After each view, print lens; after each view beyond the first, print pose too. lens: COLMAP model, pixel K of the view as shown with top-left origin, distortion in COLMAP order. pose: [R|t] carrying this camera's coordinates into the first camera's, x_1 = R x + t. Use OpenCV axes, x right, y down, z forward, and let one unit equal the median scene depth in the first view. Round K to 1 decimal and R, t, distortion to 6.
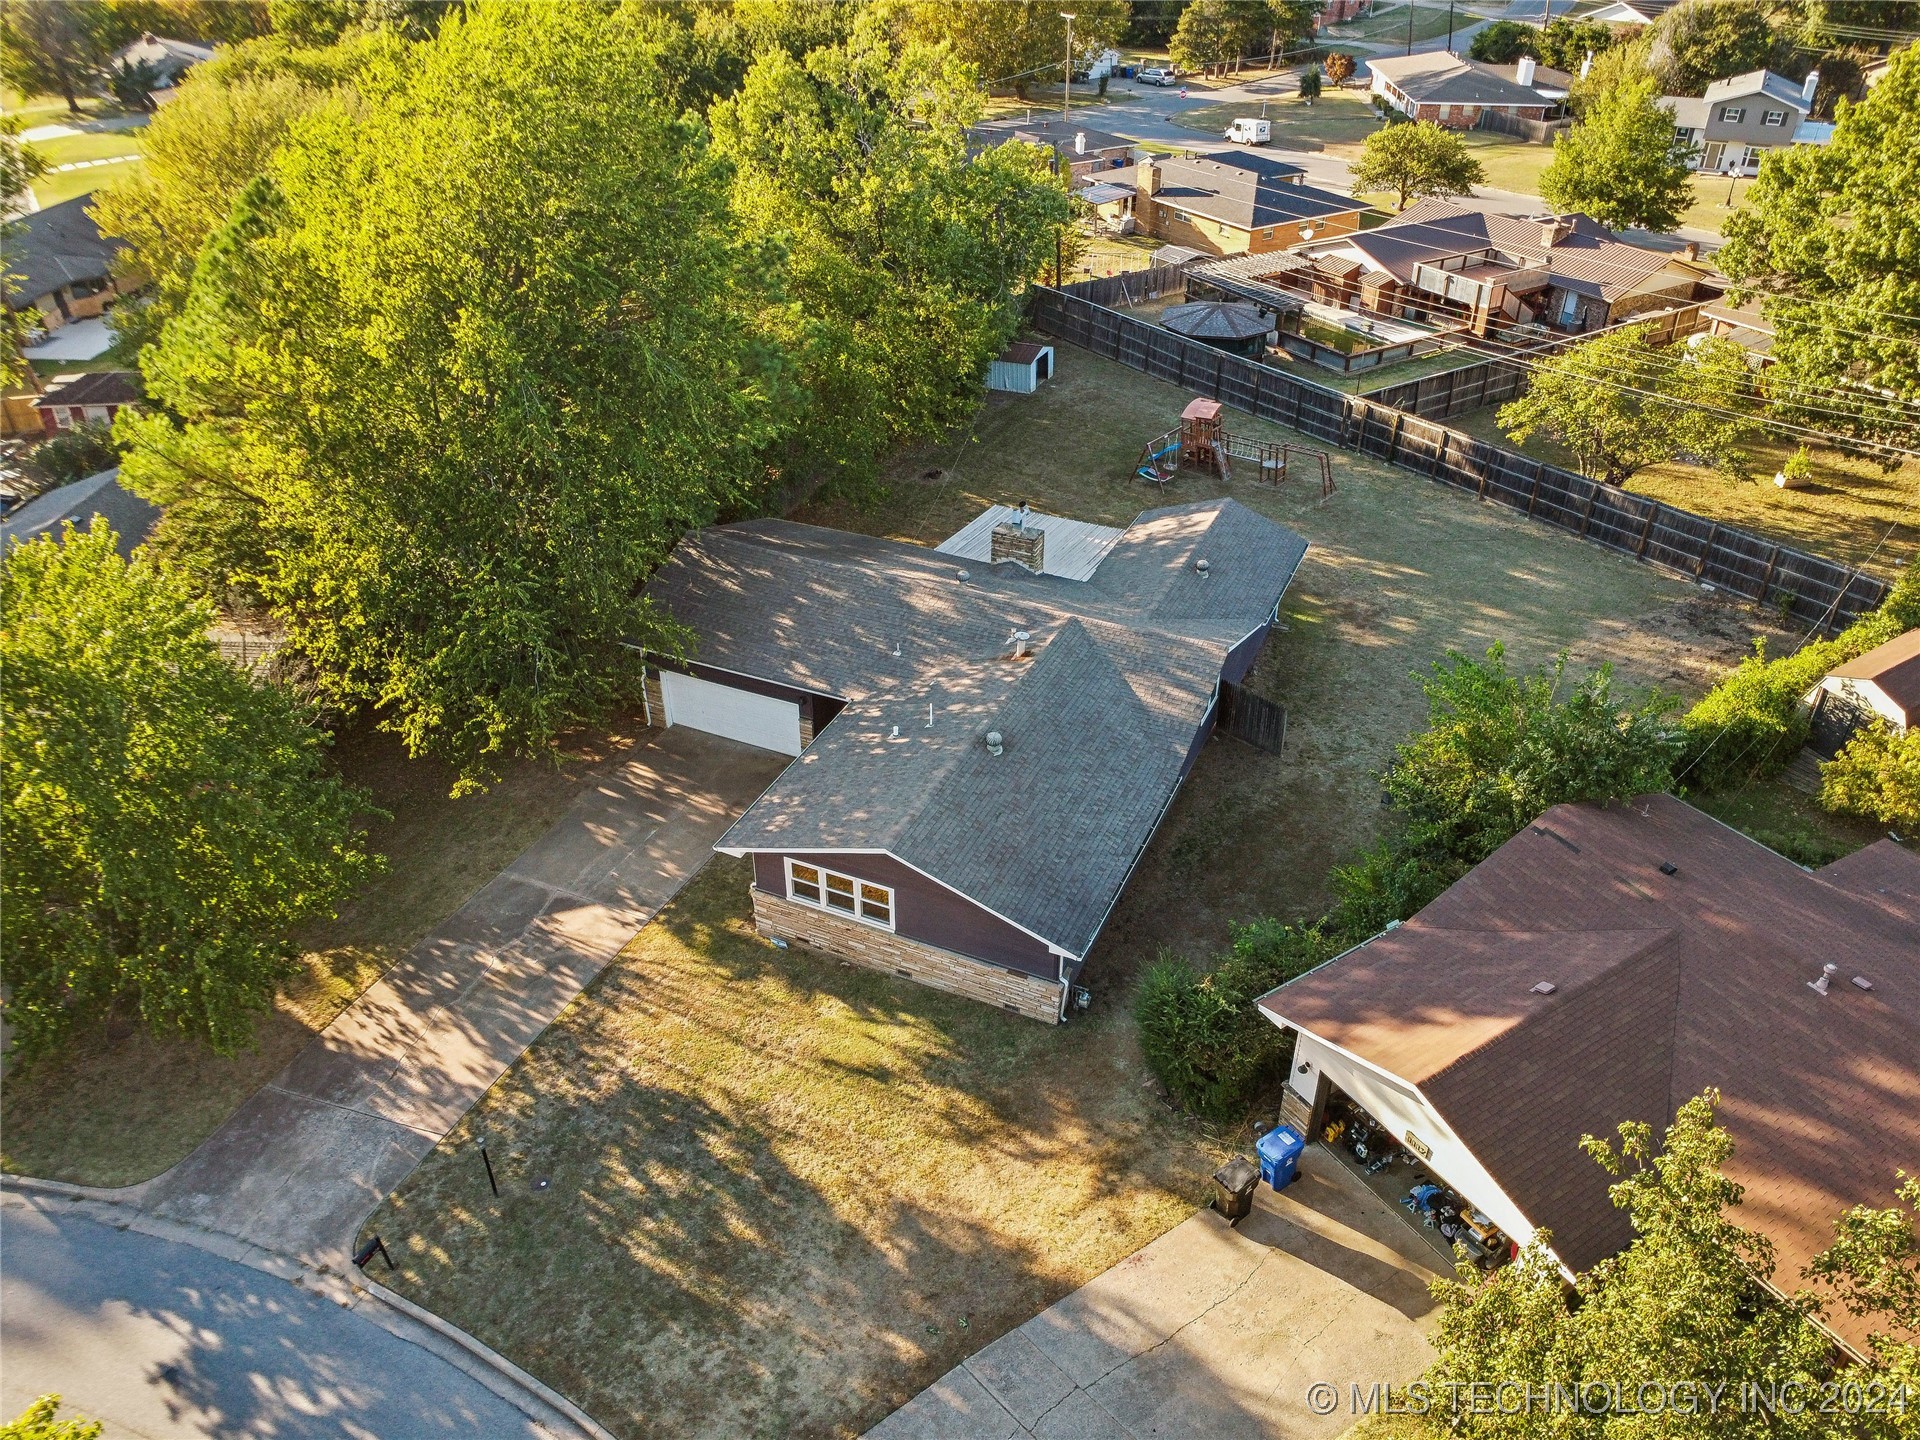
lens RADIAL K [[1413.3, 0, 955.6], [0, 1413.3, 726.6], [0, 0, 1]] dist [-0.030521, 0.000689]
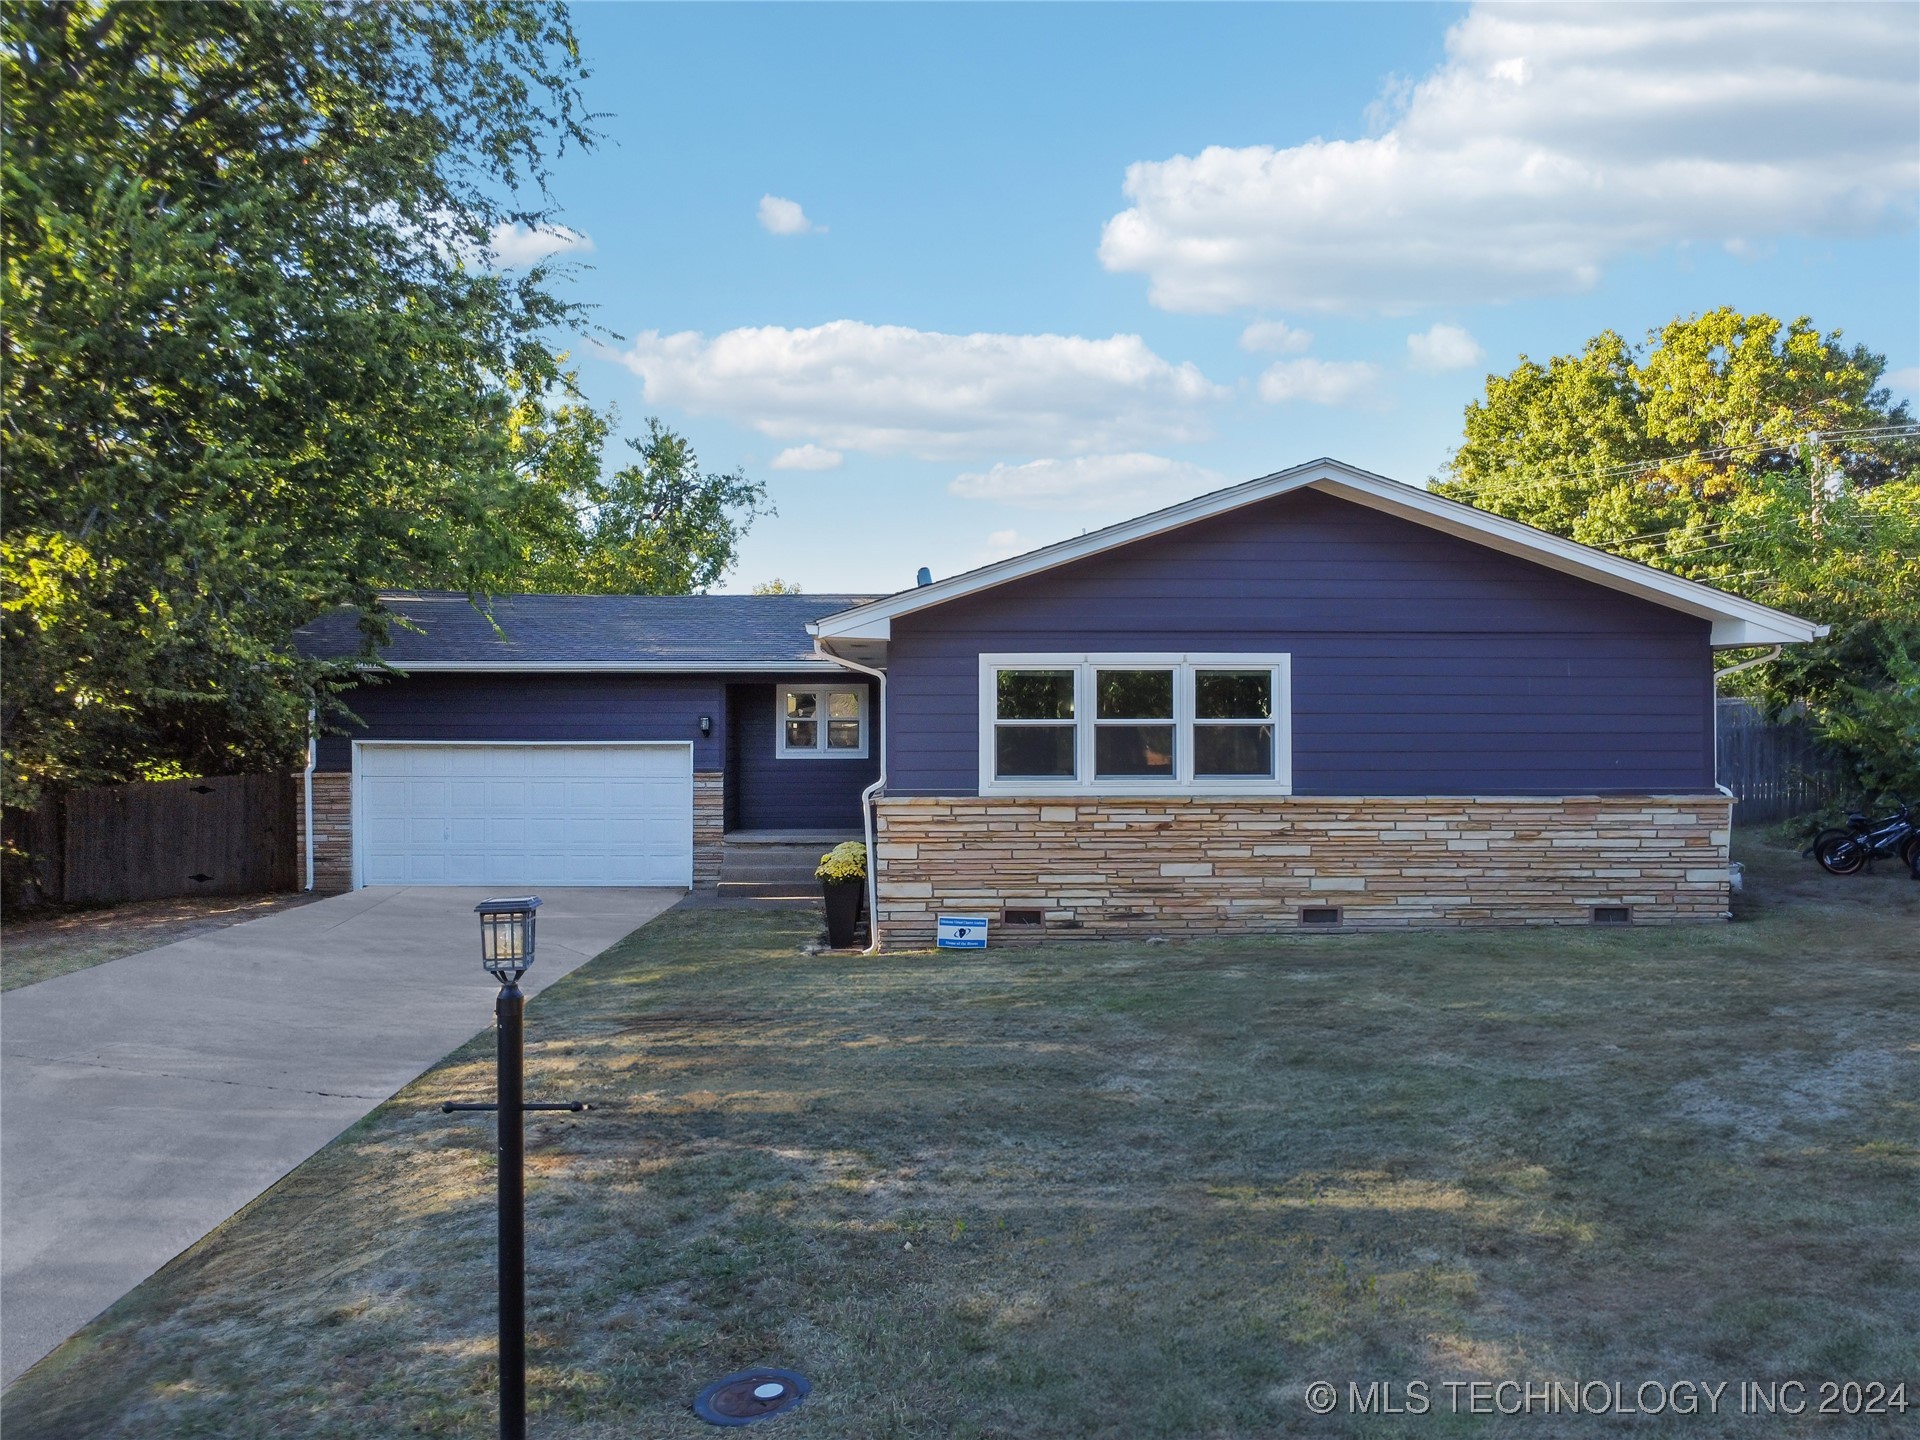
lens RADIAL K [[1413.3, 0, 958.8], [0, 1413.3, 714.6], [0, 0, 1]] dist [-0.030521, 0.000689]
pose [[0.894572, 0.009684, 0.446818, -0.288639], [0.244997, 0.825535, -0.508398, 0.290566], [-0.373787, 0.564268, 0.736128, 0.691902]]
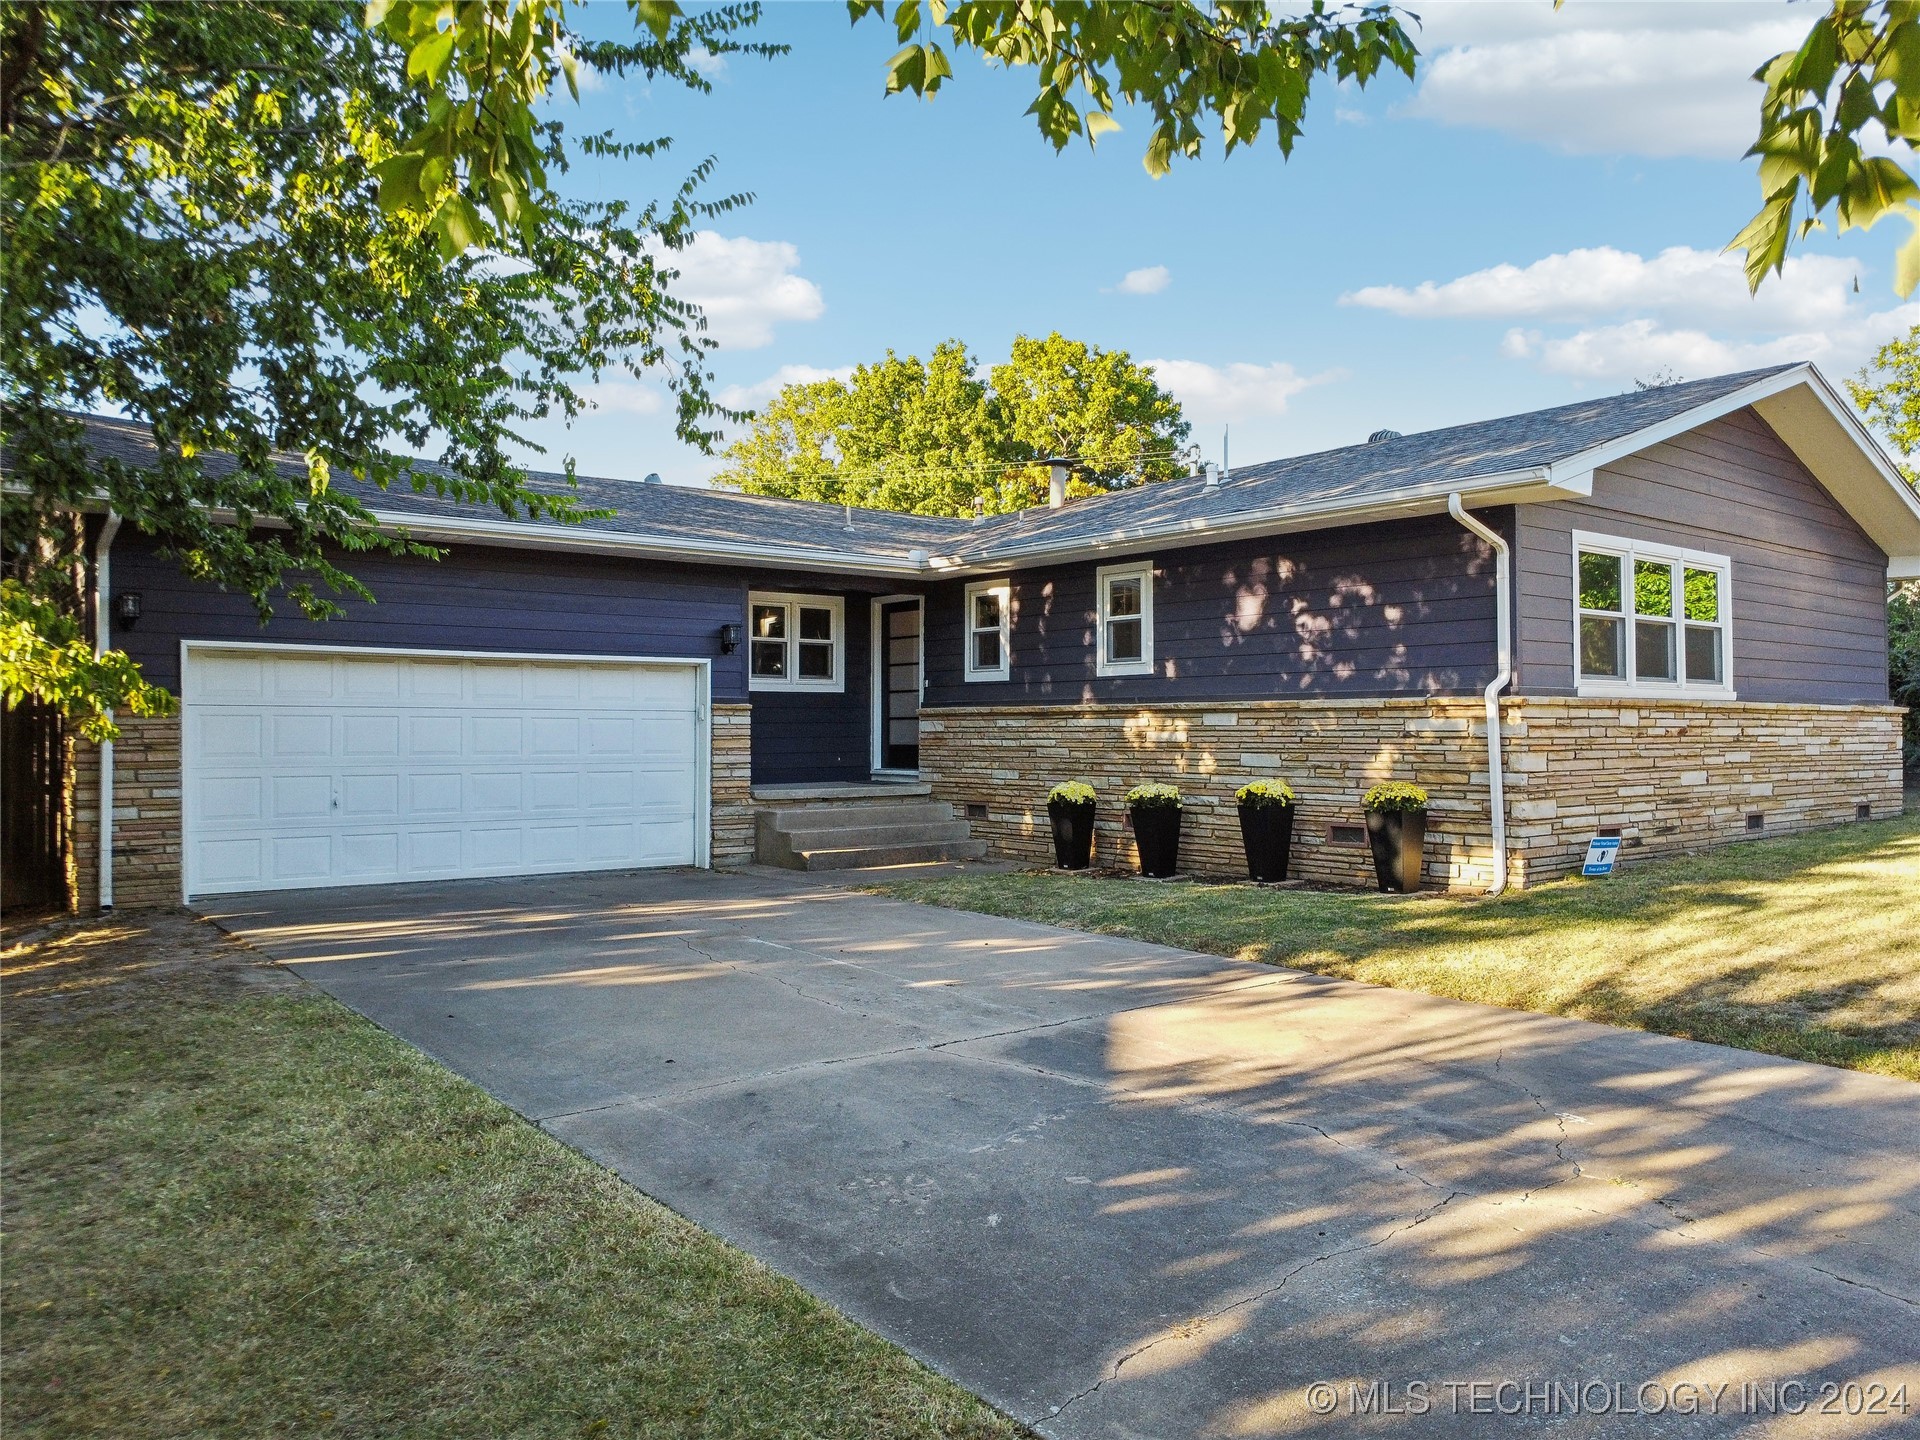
lens RADIAL K [[1413.3, 0, 965.7], [0, 1413.3, 726.5], [0, 0, 1]] dist [-0.030521, 0.000689]
pose [[0.450000, 0.006384, 0.893006, -0.459769], [0.495195, 0.830371, -0.255473, 0.138147], [-0.743157, 0.557175, 0.370506, 0.965621]]
